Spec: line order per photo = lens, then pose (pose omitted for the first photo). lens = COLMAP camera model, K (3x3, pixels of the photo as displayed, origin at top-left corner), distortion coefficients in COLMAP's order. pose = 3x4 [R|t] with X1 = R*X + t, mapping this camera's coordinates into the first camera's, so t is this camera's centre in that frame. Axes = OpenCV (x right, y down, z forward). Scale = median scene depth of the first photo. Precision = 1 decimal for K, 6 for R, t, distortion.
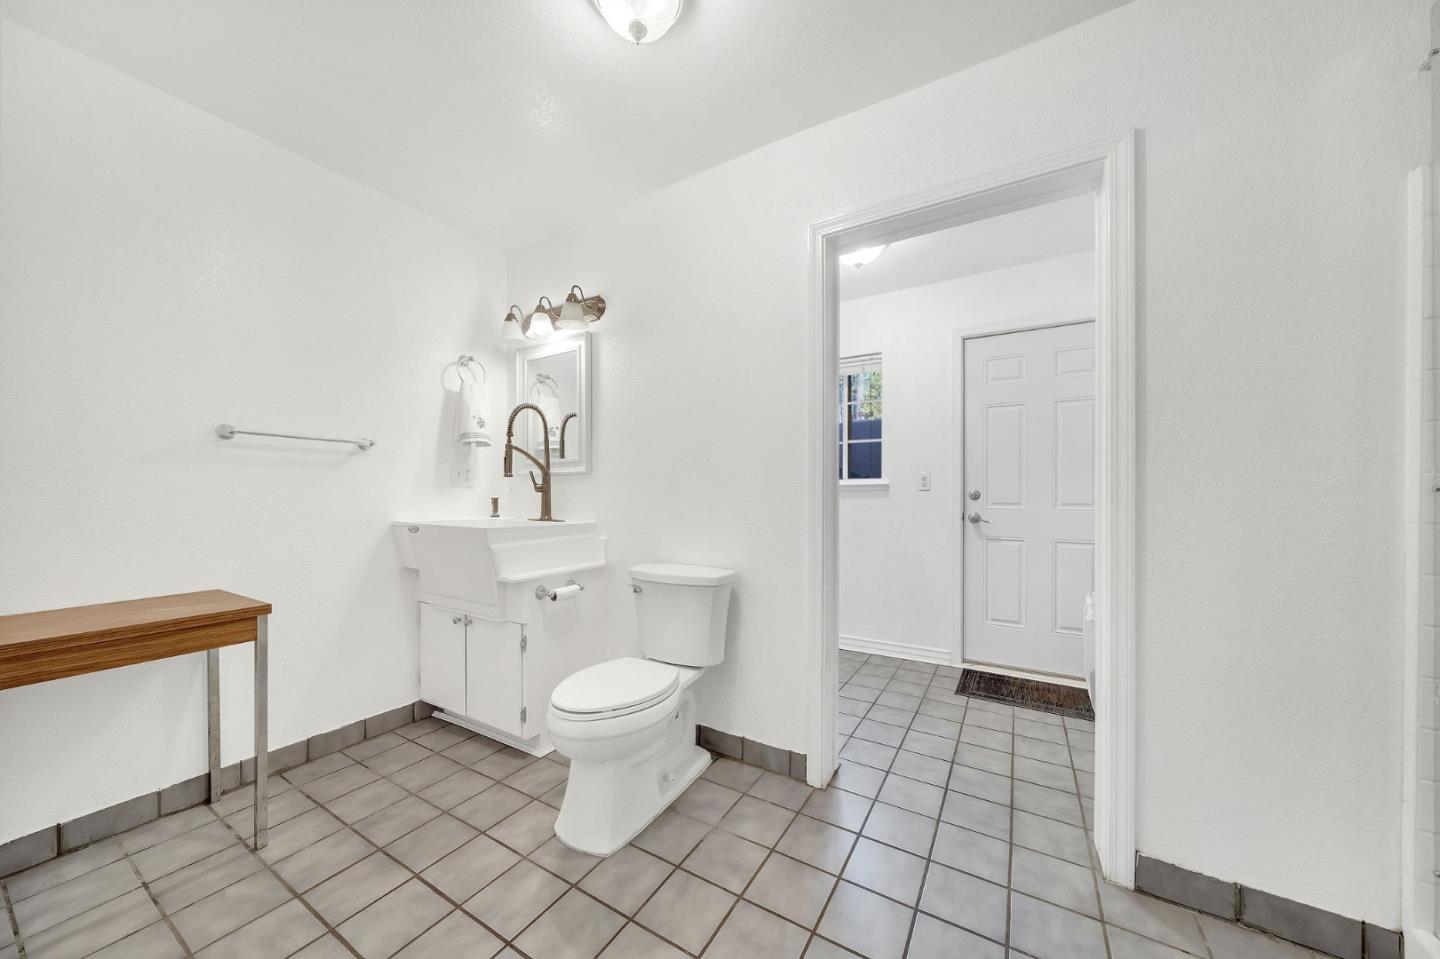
lens RADIAL K [[501.4, 0, 718.0], [0, 501.4, 493.4], [0, 0, 1]] dist [-0.003012, -0.000123]
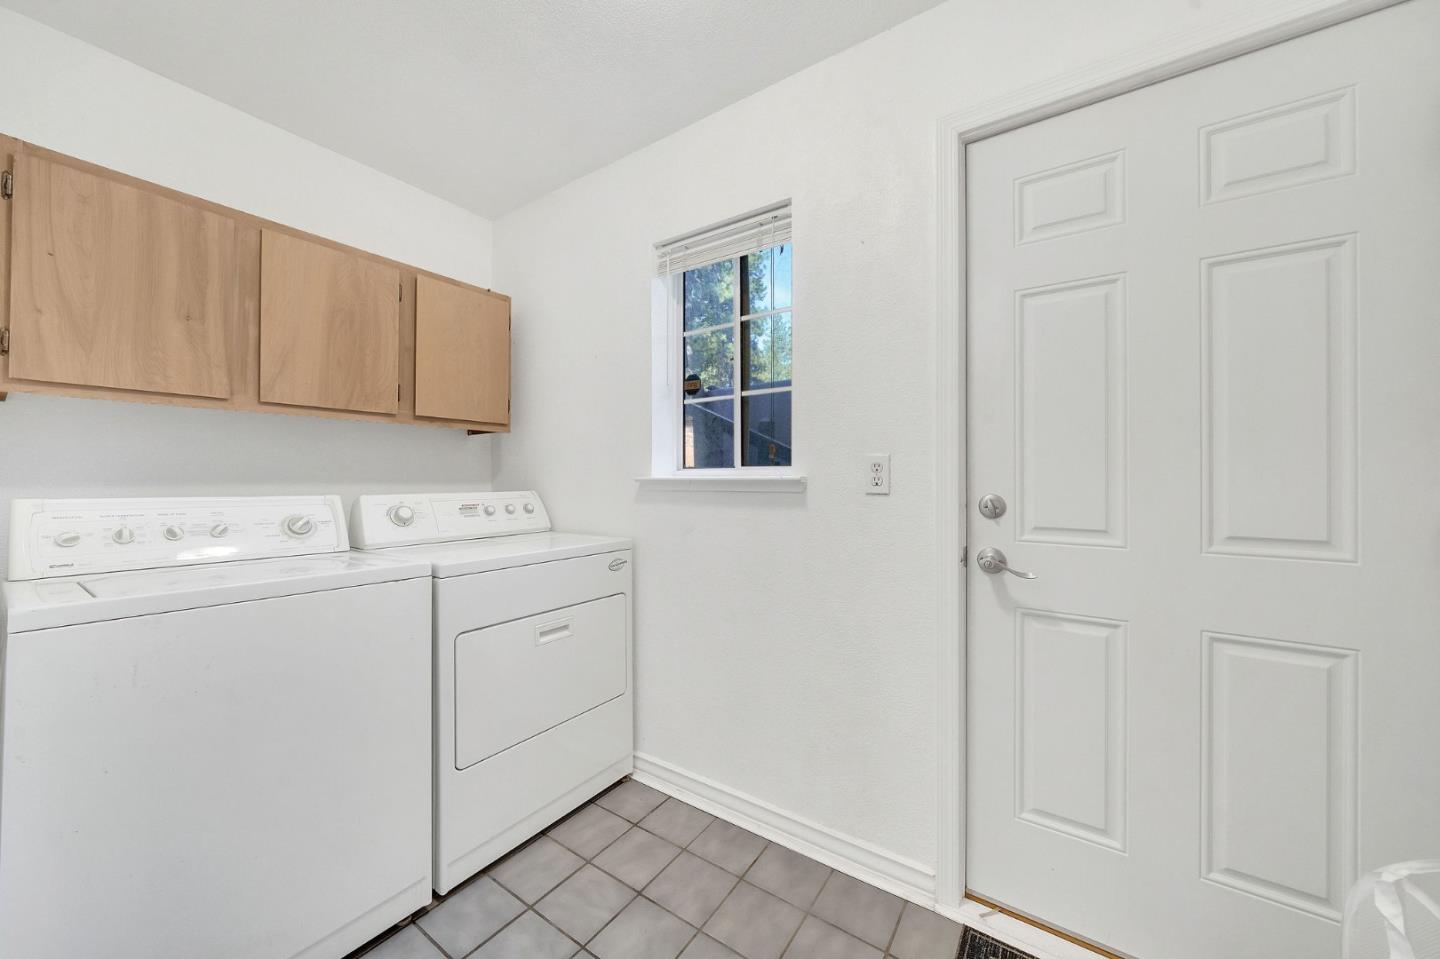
lens RADIAL K [[501.4, 0, 722.3], [0, 501.4, 471.3], [0, 0, 1]] dist [-0.003012, -0.000123]
pose [[0.998139, 0.004535, -0.060816, 0.307850], [-0.005484, 0.999866, -0.015445, -0.019104], [0.060738, 0.015750, 0.998029, 0.558947]]
